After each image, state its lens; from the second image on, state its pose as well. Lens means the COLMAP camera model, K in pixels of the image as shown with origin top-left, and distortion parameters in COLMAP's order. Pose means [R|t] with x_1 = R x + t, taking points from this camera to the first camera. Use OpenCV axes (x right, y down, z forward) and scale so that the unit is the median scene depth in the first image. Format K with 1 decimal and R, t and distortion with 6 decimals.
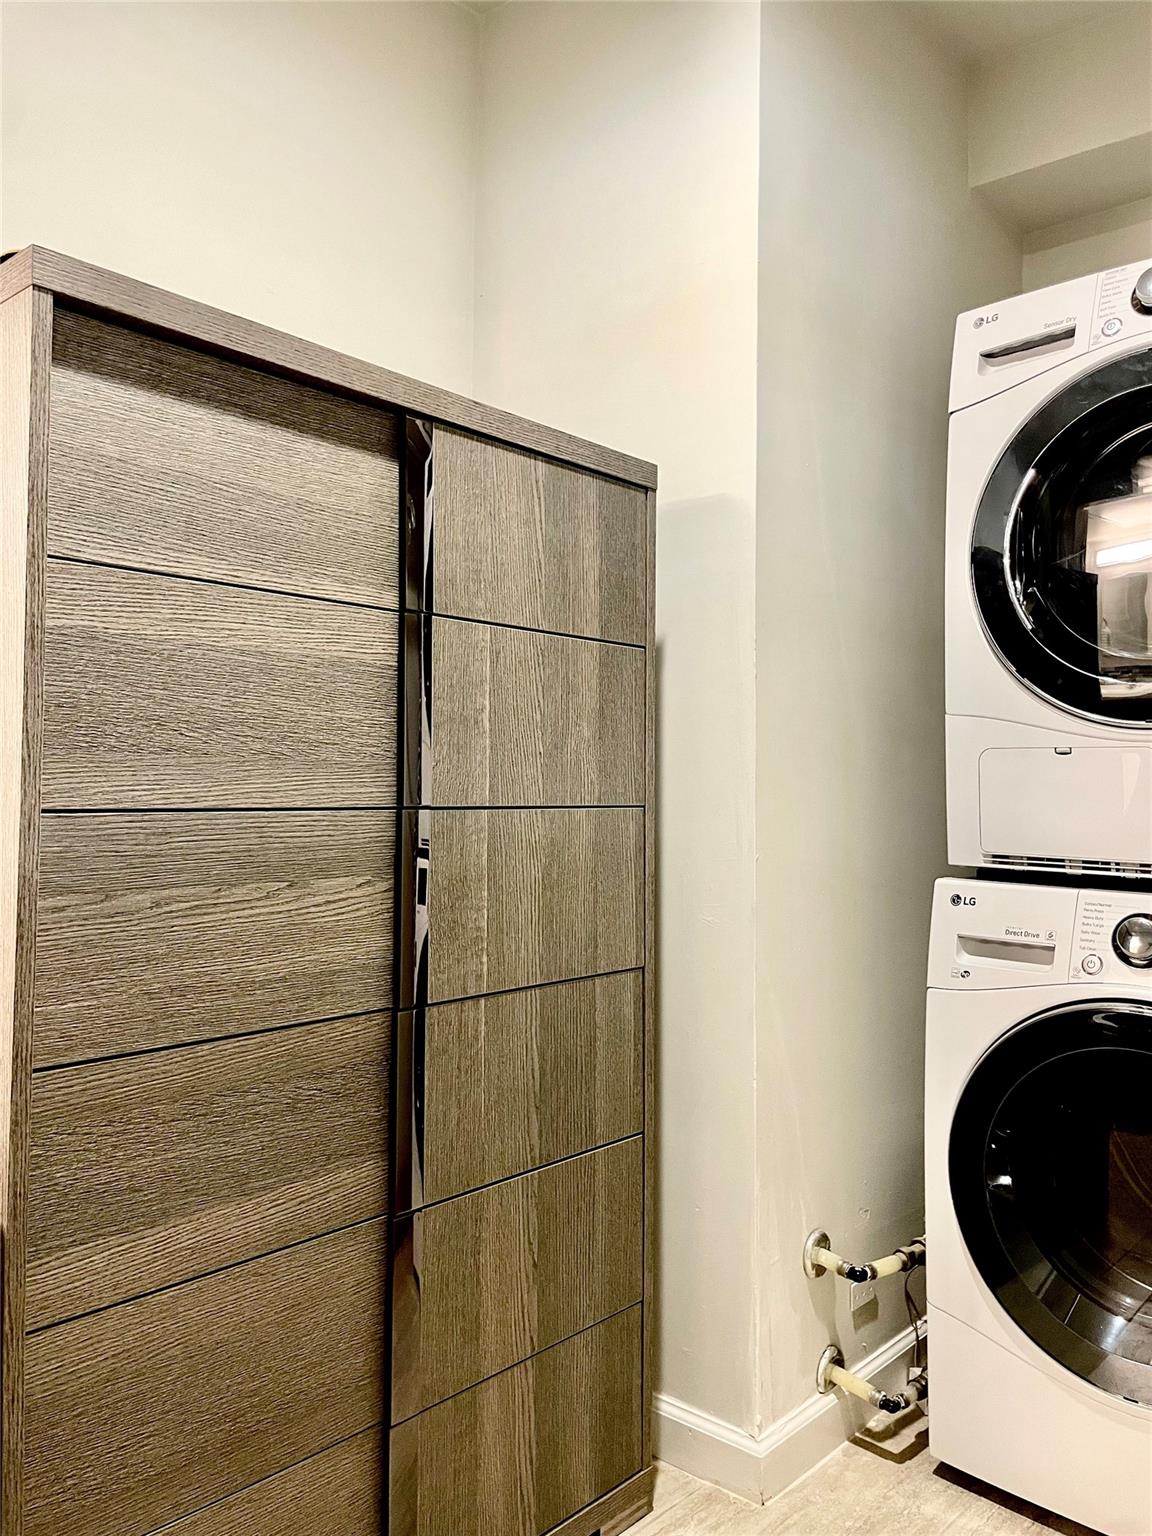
lens RADIAL K [[1168.1, 0, 575.8], [0, 1168.1, 766.8], [0, 0, 1]] dist [0.094928, -0.129352]
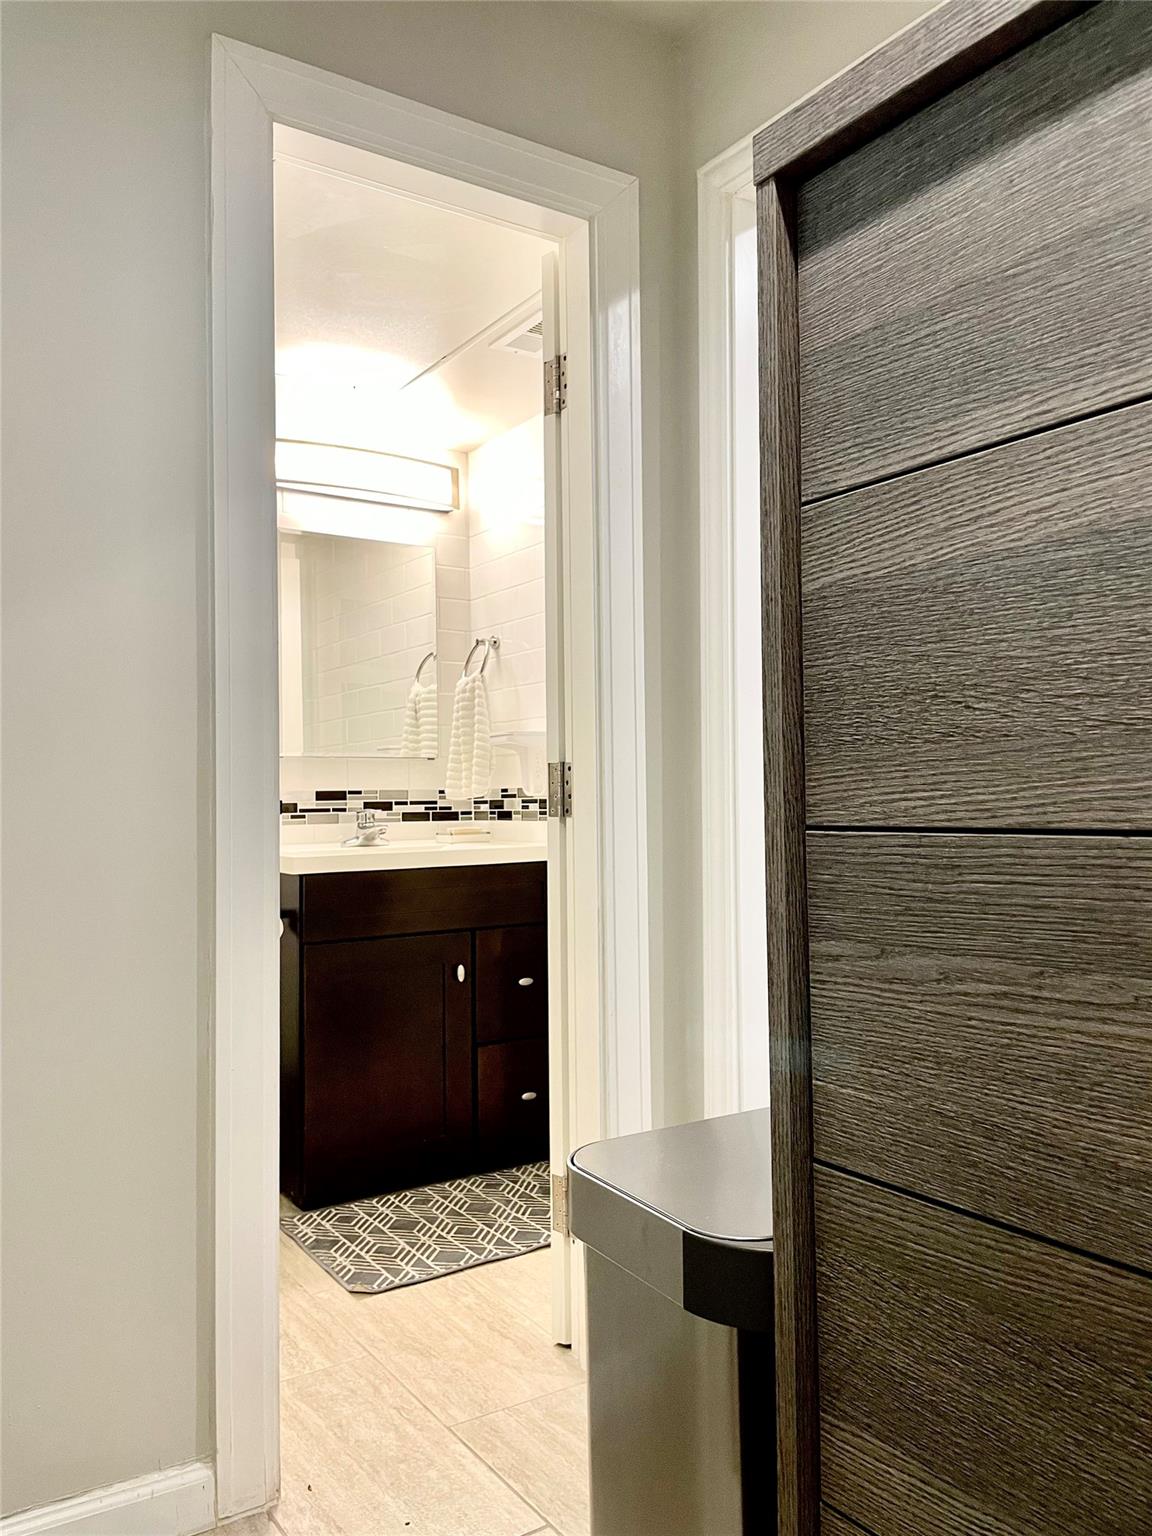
lens RADIAL K [[1168.1, 0, 577.6], [0, 1168.1, 761.0], [0, 0, 1]] dist [0.094928, -0.129352]
pose [[-0.249642, -0.040855, -0.967476, 0.315180], [0.031323, 0.998246, -0.050237, 0.025116], [0.967832, -0.042846, -0.247924, 0.960013]]
